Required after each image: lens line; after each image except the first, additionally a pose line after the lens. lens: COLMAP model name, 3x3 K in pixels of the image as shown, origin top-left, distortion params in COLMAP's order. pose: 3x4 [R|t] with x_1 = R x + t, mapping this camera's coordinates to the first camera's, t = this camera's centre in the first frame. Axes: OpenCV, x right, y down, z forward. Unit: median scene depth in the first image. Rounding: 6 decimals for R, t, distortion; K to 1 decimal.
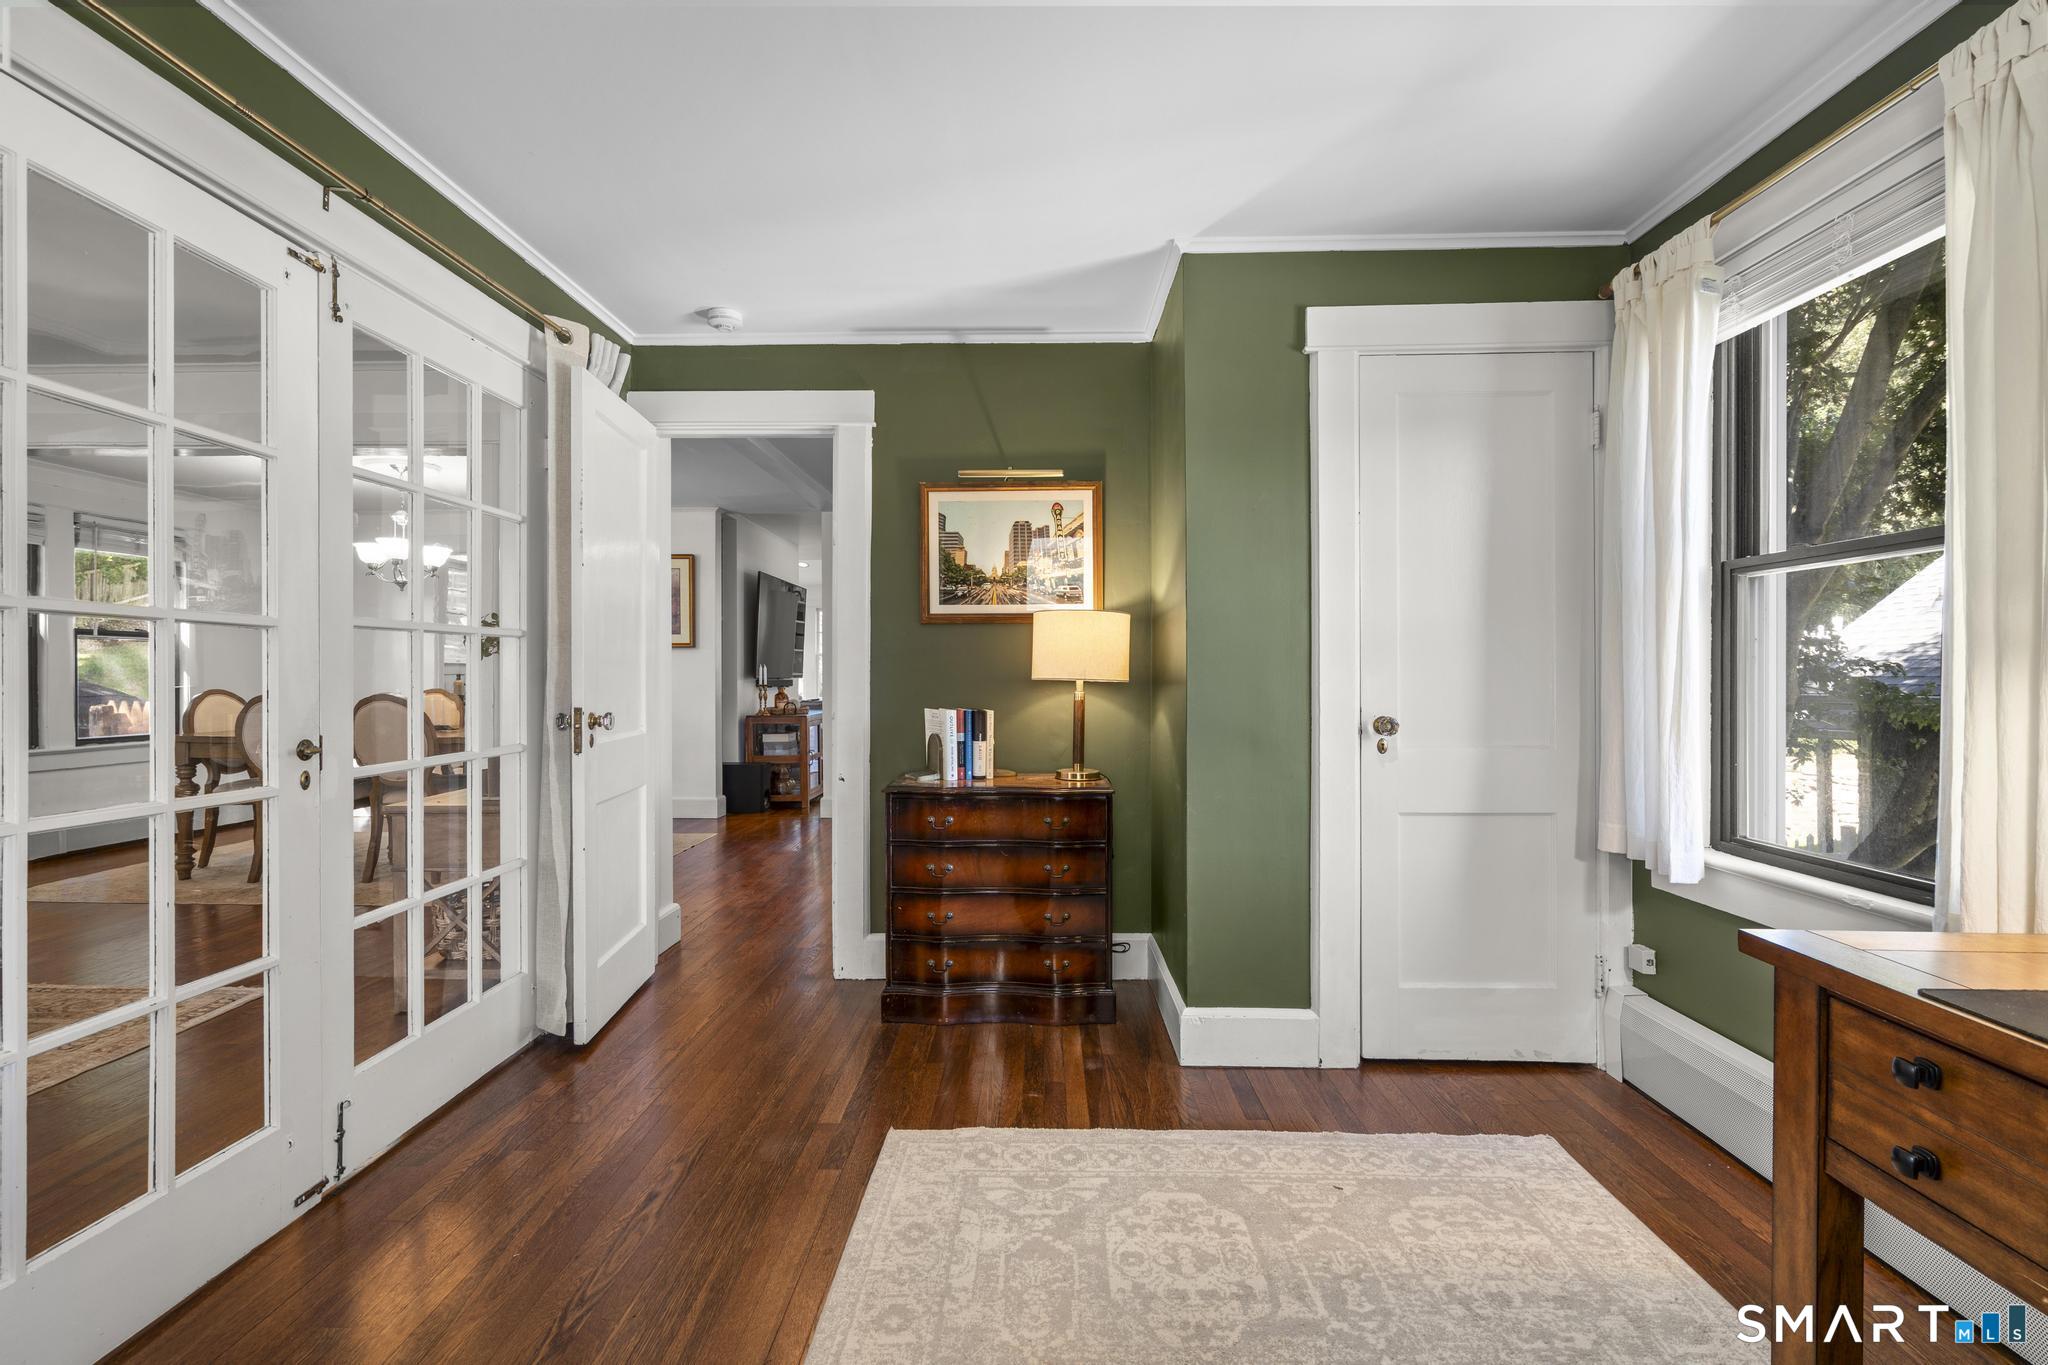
lens RADIAL K [[927.1, 0, 1025.1], [0, 927.1, 674.8], [0, 0, 1]] dist [-0.007837, 0.002372]
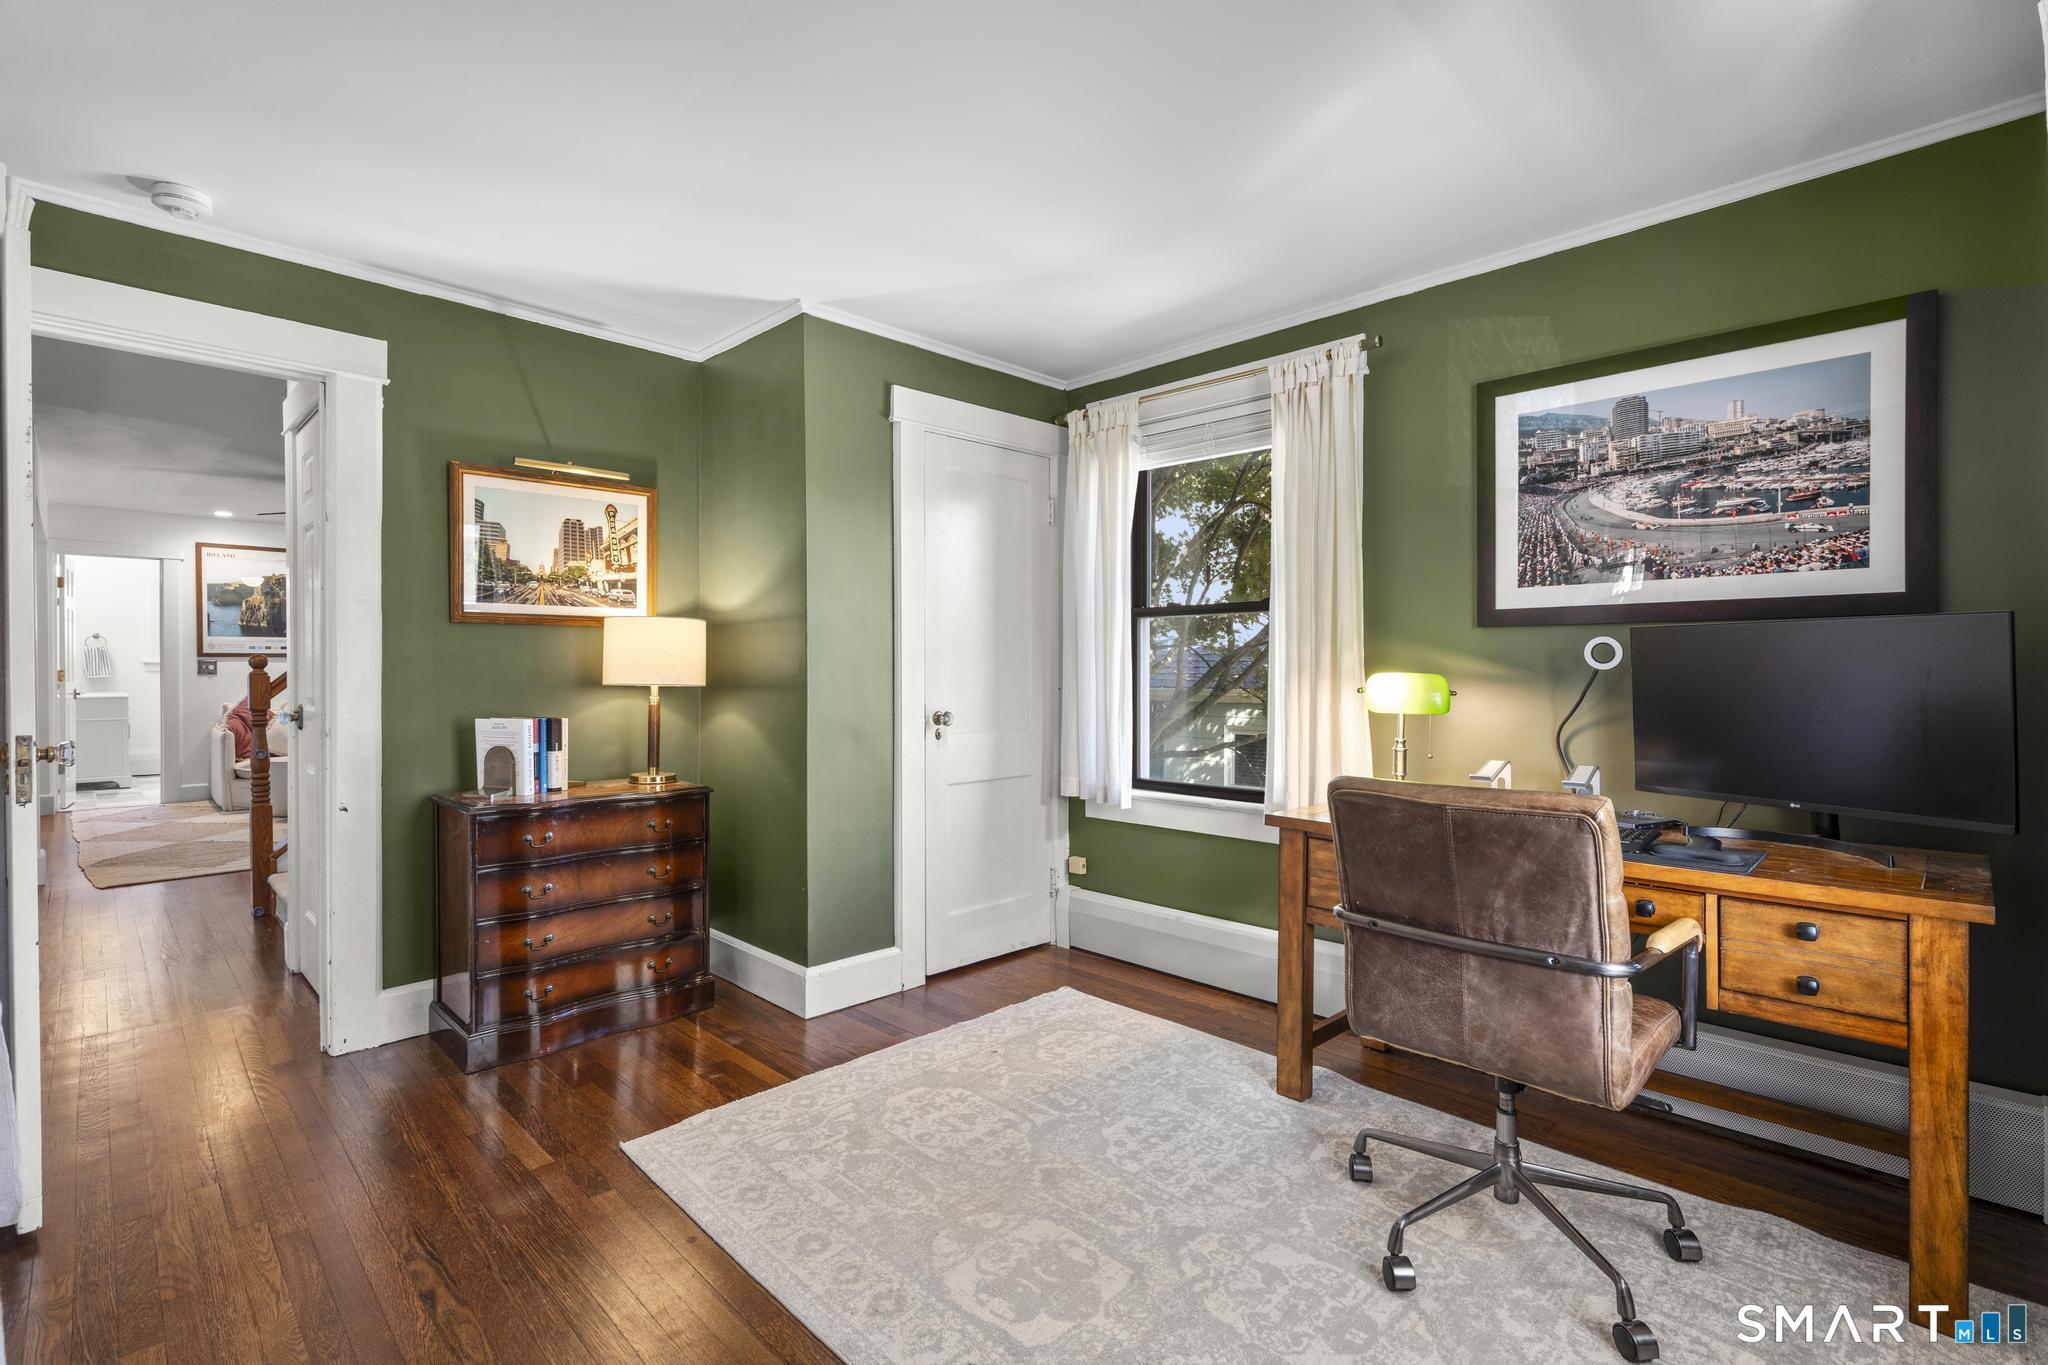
lens RADIAL K [[927.1, 0, 1021.0], [0, 927.1, 681.4], [0, 0, 1]] dist [-0.007837, 0.002372]
pose [[0.693581, -0.007920, 0.720336, -0.474759], [0.000439, 0.999944, 0.010571, -0.011060], [-0.720379, -0.007015, 0.693545, 0.009337]]
